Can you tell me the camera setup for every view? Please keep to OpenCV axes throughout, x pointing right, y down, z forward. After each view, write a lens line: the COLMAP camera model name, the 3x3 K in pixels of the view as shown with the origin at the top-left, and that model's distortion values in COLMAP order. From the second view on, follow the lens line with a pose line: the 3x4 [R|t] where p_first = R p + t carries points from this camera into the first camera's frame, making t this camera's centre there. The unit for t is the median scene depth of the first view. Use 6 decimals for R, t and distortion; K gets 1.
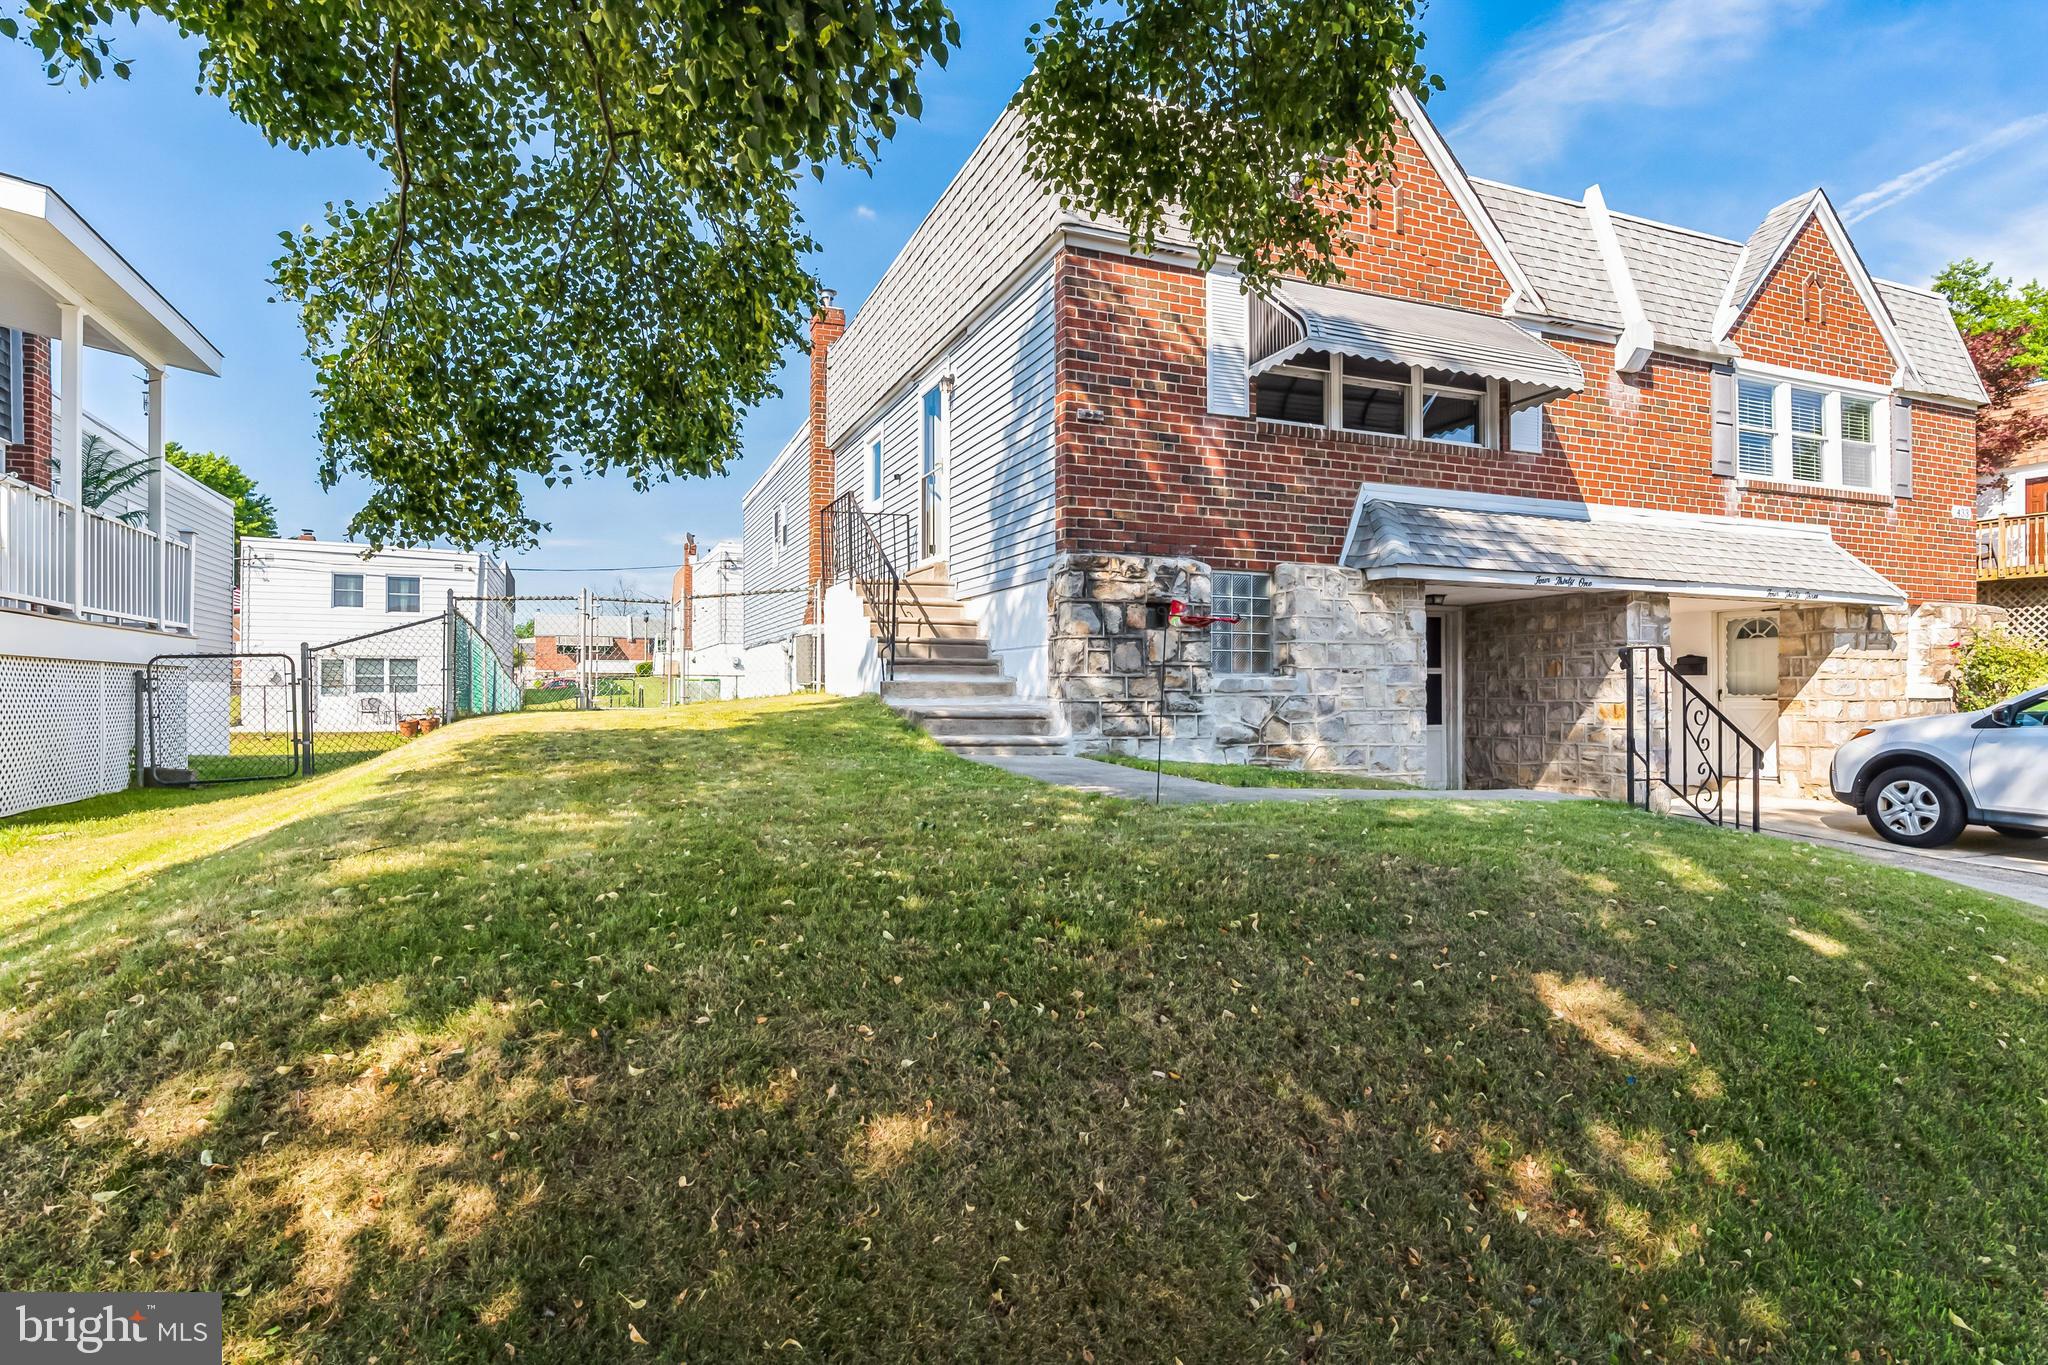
lens RADIAL K [[1069.2, 0, 1026.9], [0, 1069.2, 688.7], [0, 0, 1]] dist [-0.014446, -0.000437]
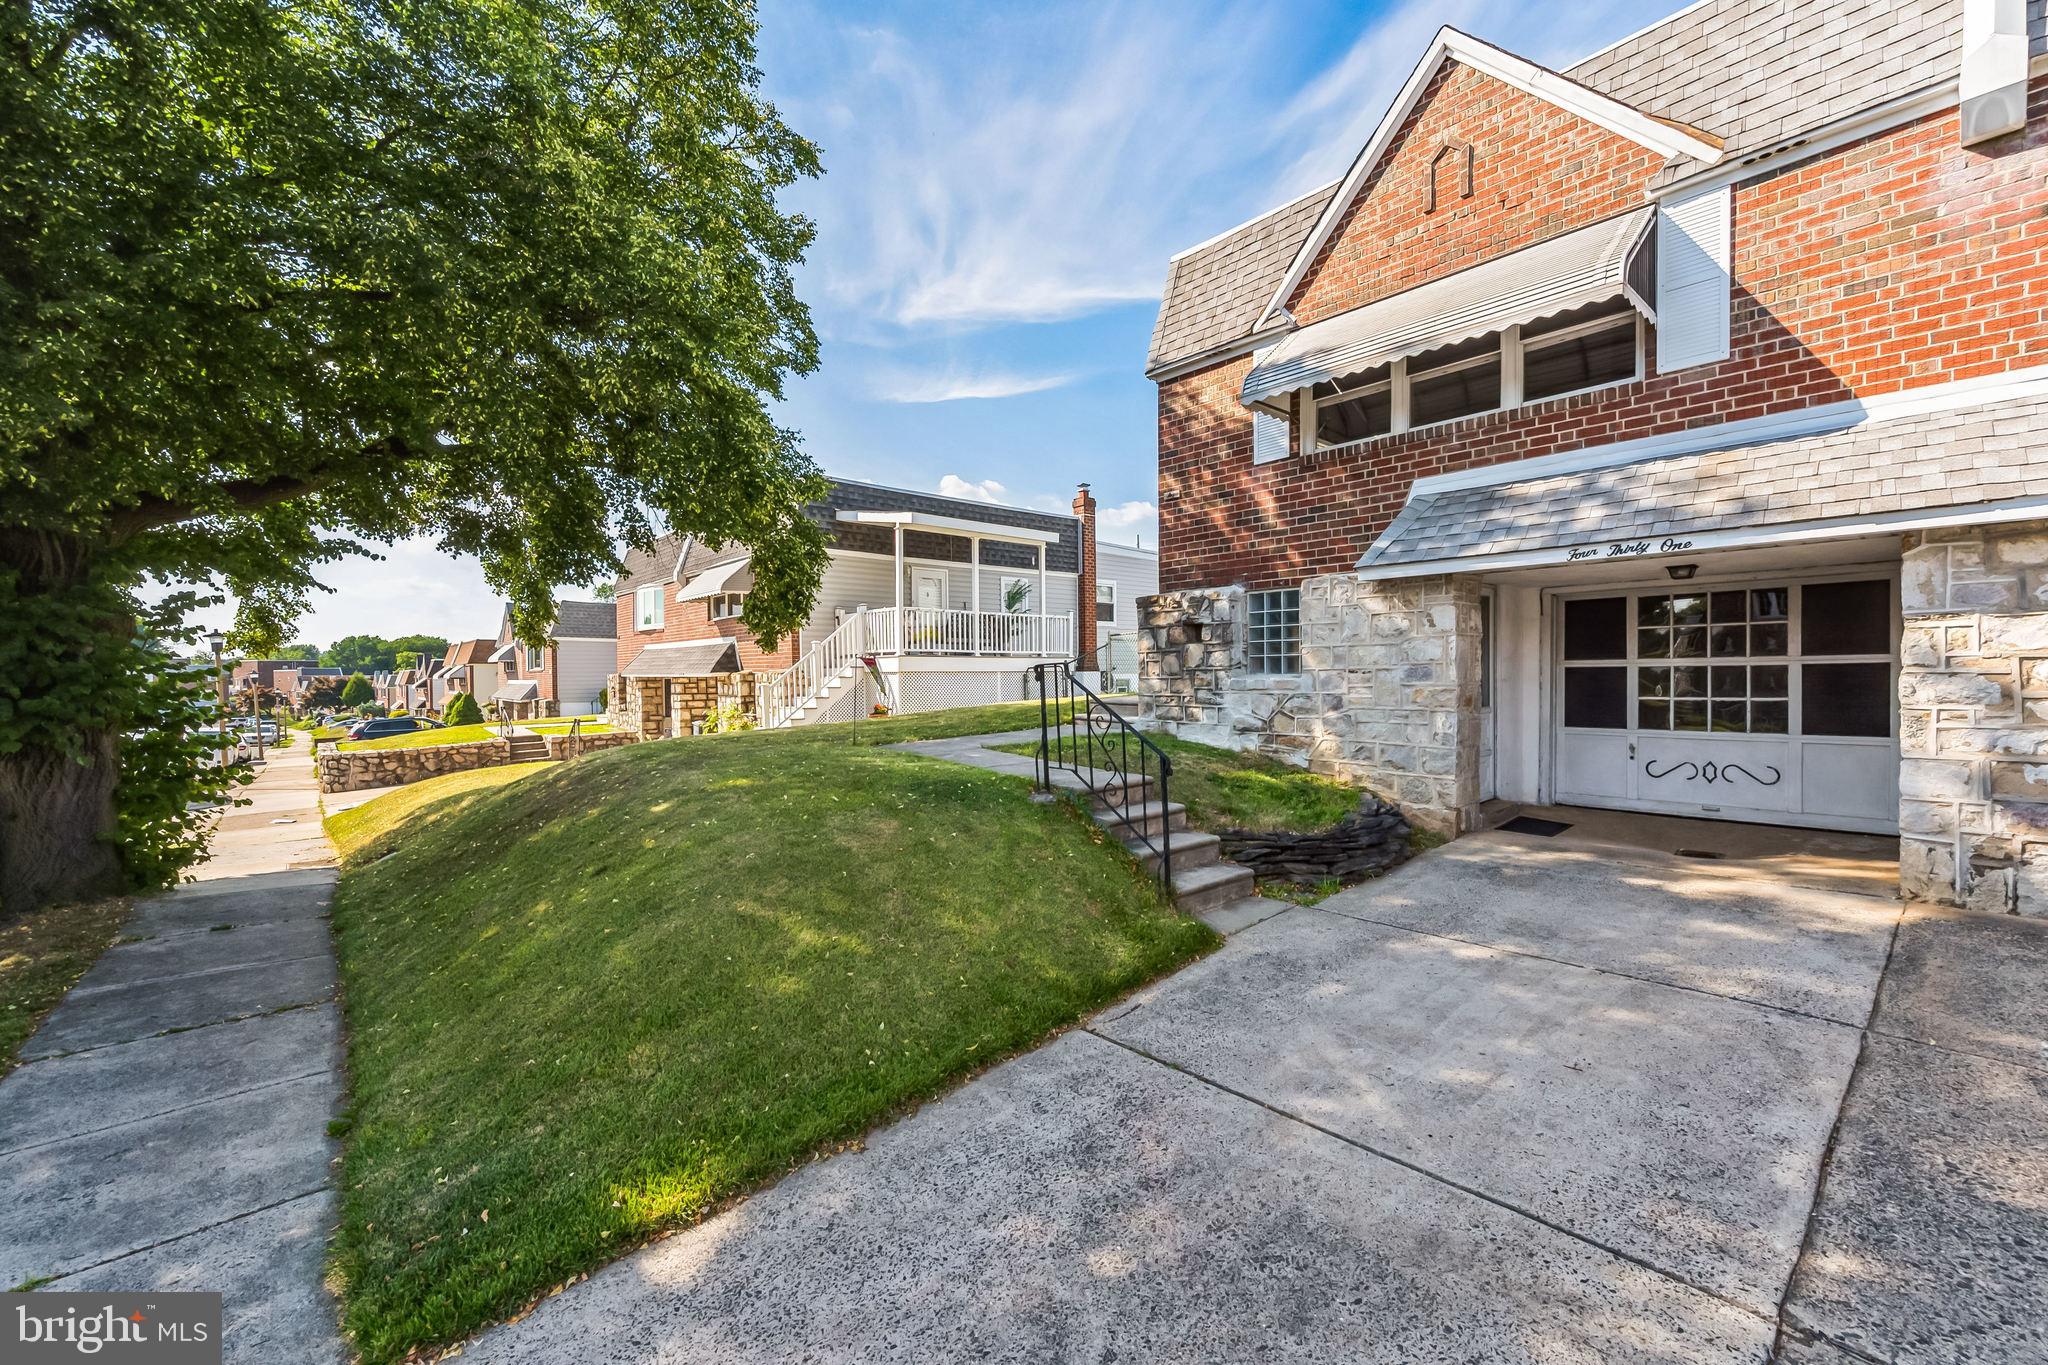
lens RADIAL K [[818.5, 0, 1033.7], [0, 818.5, 678.6], [0, 0, 1]] dist [0.001319, -0.000244]
pose [[0.331644, 0.001257, -0.943404, 1.007337], [0.010651, 0.999930, 0.005076, -0.017347], [0.943345, -0.011732, 0.331607, 0.449025]]
